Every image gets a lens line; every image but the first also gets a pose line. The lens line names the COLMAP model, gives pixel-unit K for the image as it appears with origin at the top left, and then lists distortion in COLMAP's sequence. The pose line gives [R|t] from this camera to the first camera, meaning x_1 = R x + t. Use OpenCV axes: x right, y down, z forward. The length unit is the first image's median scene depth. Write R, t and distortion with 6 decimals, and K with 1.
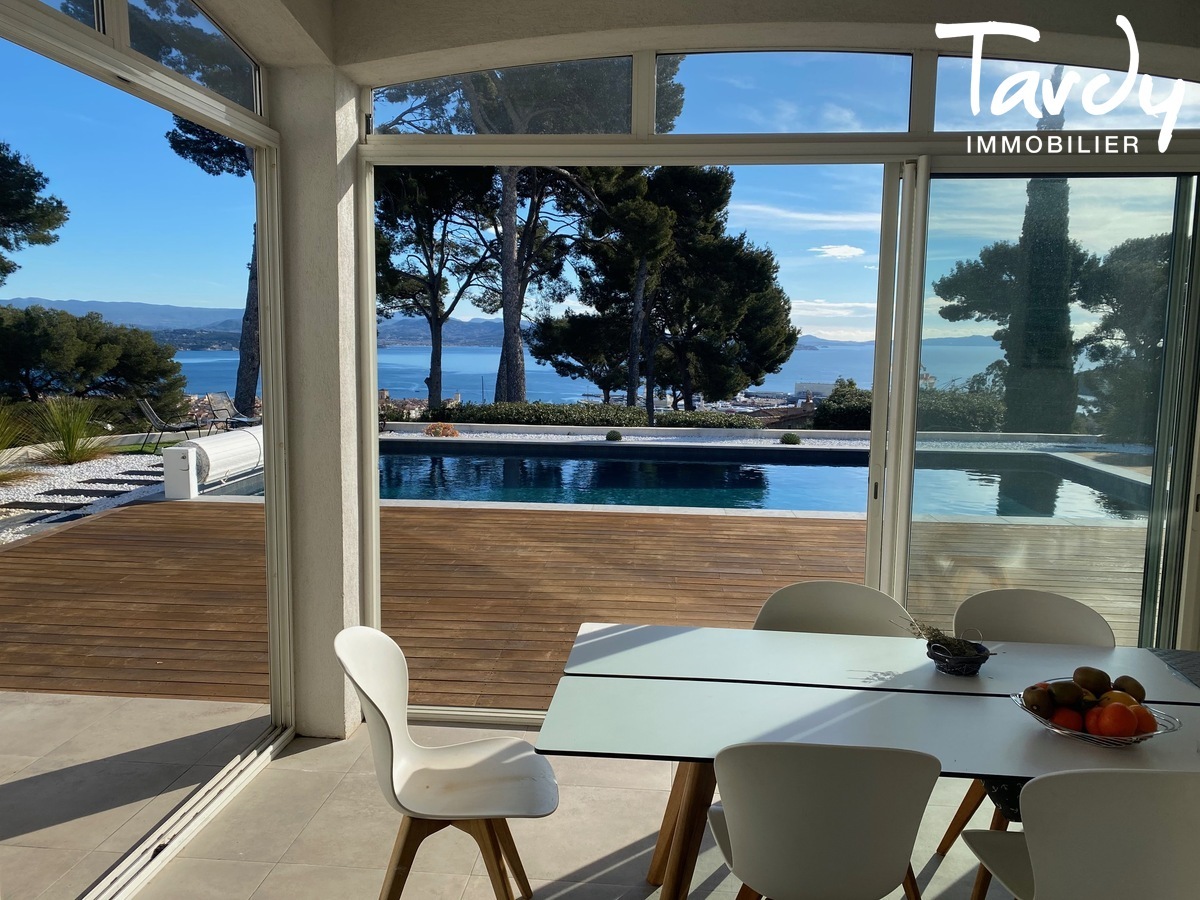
lens RADIAL K [[899.9, 0, 597.1], [0, 899.9, 459.5], [0, 0, 1]] dist [0.041401, -0.015064]
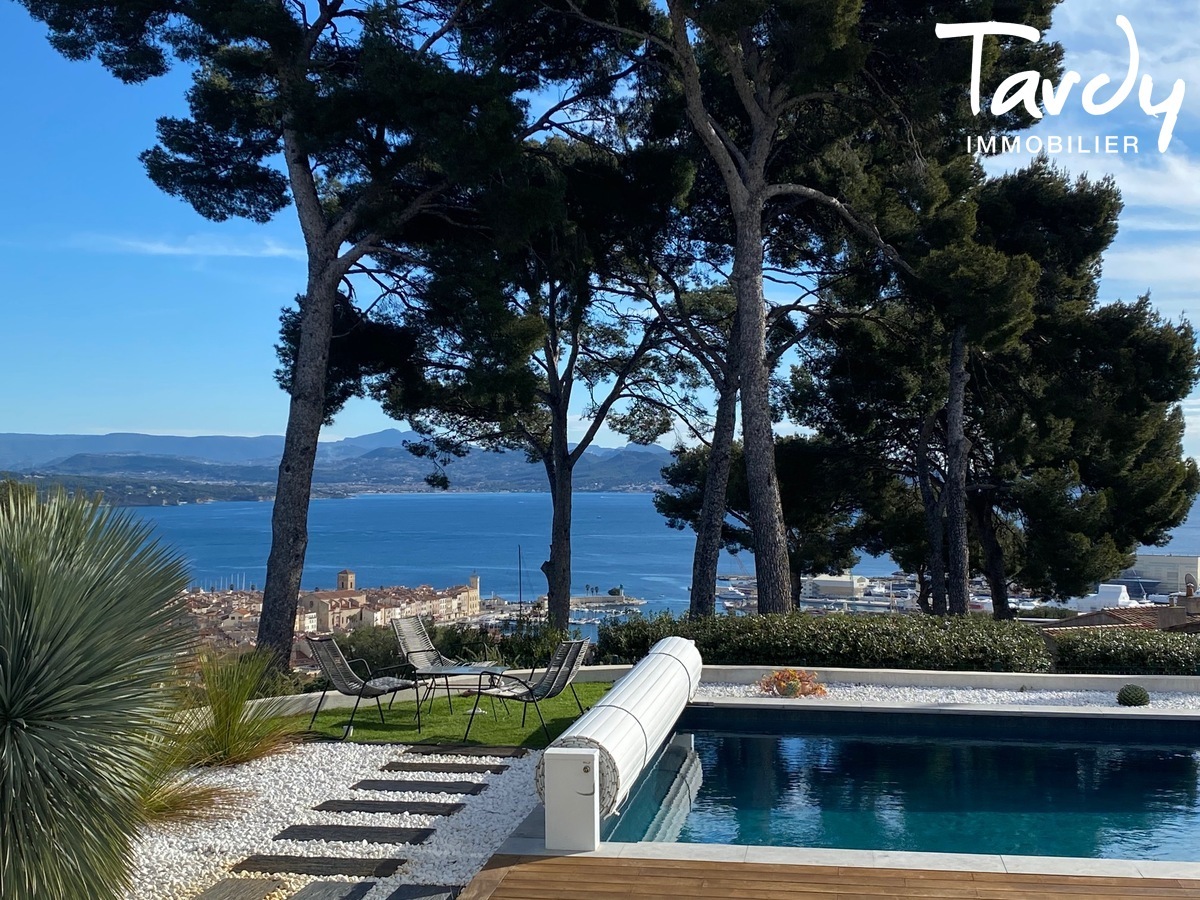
lens RADIAL K [[1613.8, 0, 598.4], [0, 1613.8, 440.6], [0, 0, 1]] dist [0.157548, 0.000000]
pose [[0.998144, -0.014067, -0.059249, -0.109410], [0.004792, 0.988081, -0.153862, -0.012777], [0.060707, 0.153292, 0.986314, 0.011766]]
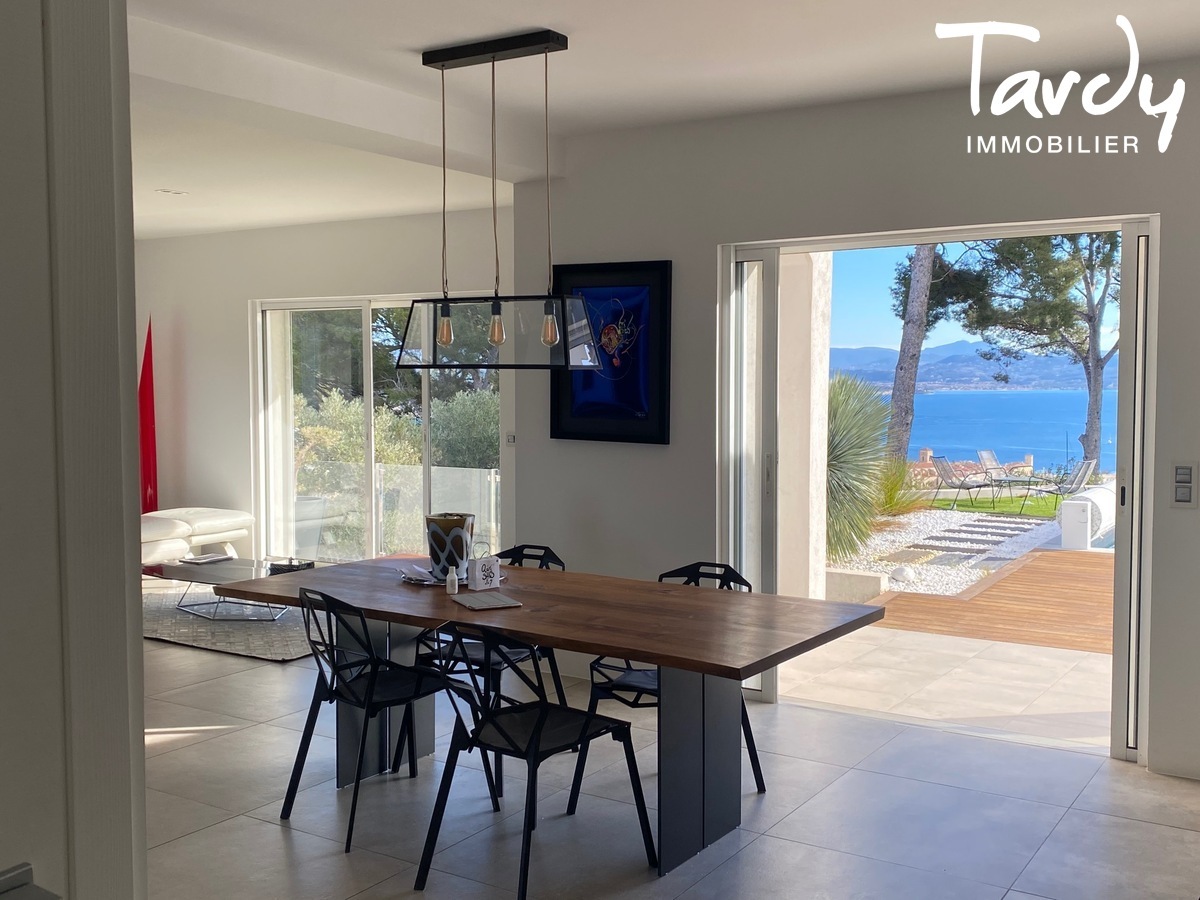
lens RADIAL K [[1214.9, 0, 591.0], [0, 1214.9, 448.0], [0, 0, 1]] dist [0.023215, 0.000000]
pose [[0.886263, 0.010566, -0.463062, -0.085813], [-0.046388, 0.996738, -0.066039, 0.012996], [0.460854, 0.080009, 0.883862, -0.150867]]
